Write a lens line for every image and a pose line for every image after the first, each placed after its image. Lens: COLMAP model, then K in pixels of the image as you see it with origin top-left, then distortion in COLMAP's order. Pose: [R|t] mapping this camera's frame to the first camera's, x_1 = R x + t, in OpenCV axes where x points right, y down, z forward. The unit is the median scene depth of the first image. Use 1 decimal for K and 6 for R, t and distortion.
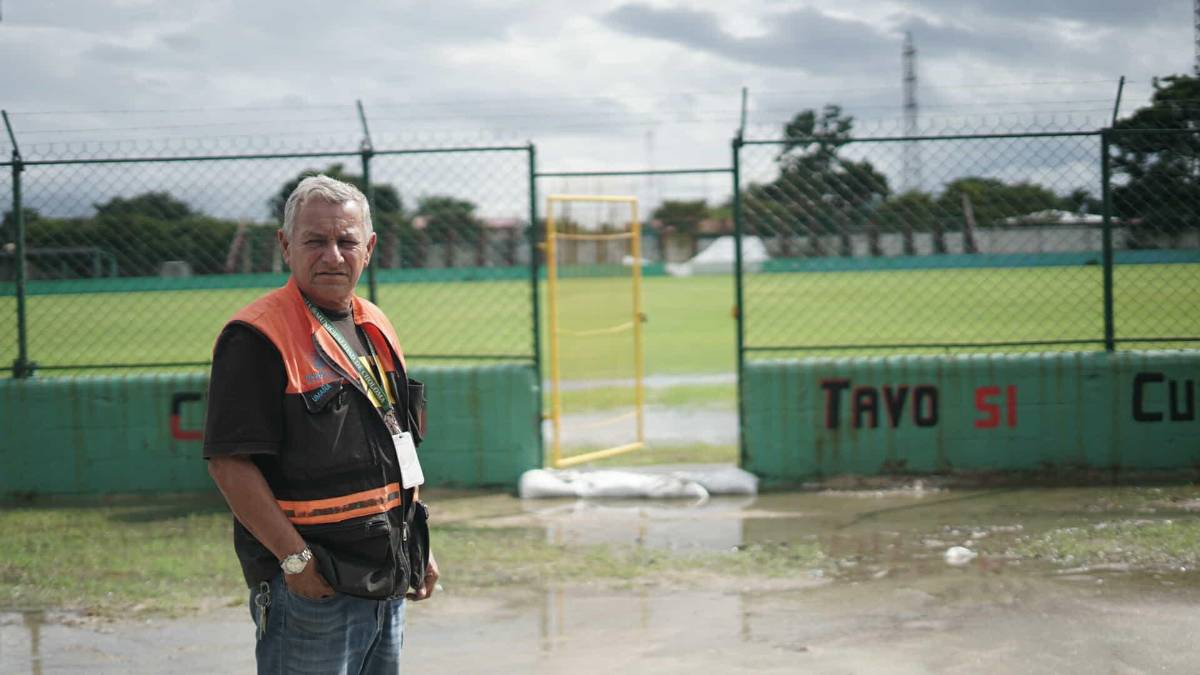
lens RADIAL K [[1718.9, 0, 600.0], [0, 1718.9, 337.5], [0, 0, 1]] dist [-0.018833, -0.073188]
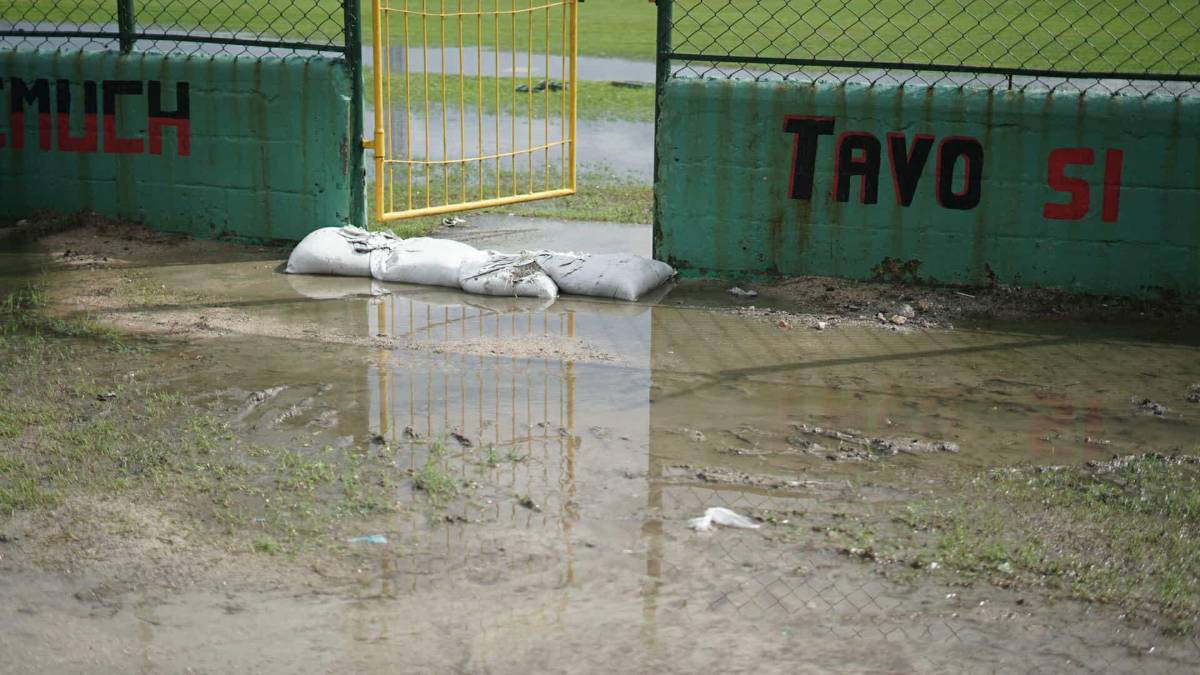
lens RADIAL K [[1718.9, 0, 600.0], [0, 1718.9, 337.5], [0, 0, 1]] dist [-0.018833, -0.073188]
pose [[0.973822, 0.094574, -0.206705, 0.196231], [-0.056791, 0.981728, 0.181618, -0.003970], [0.220104, -0.165125, 0.961399, 0.406480]]
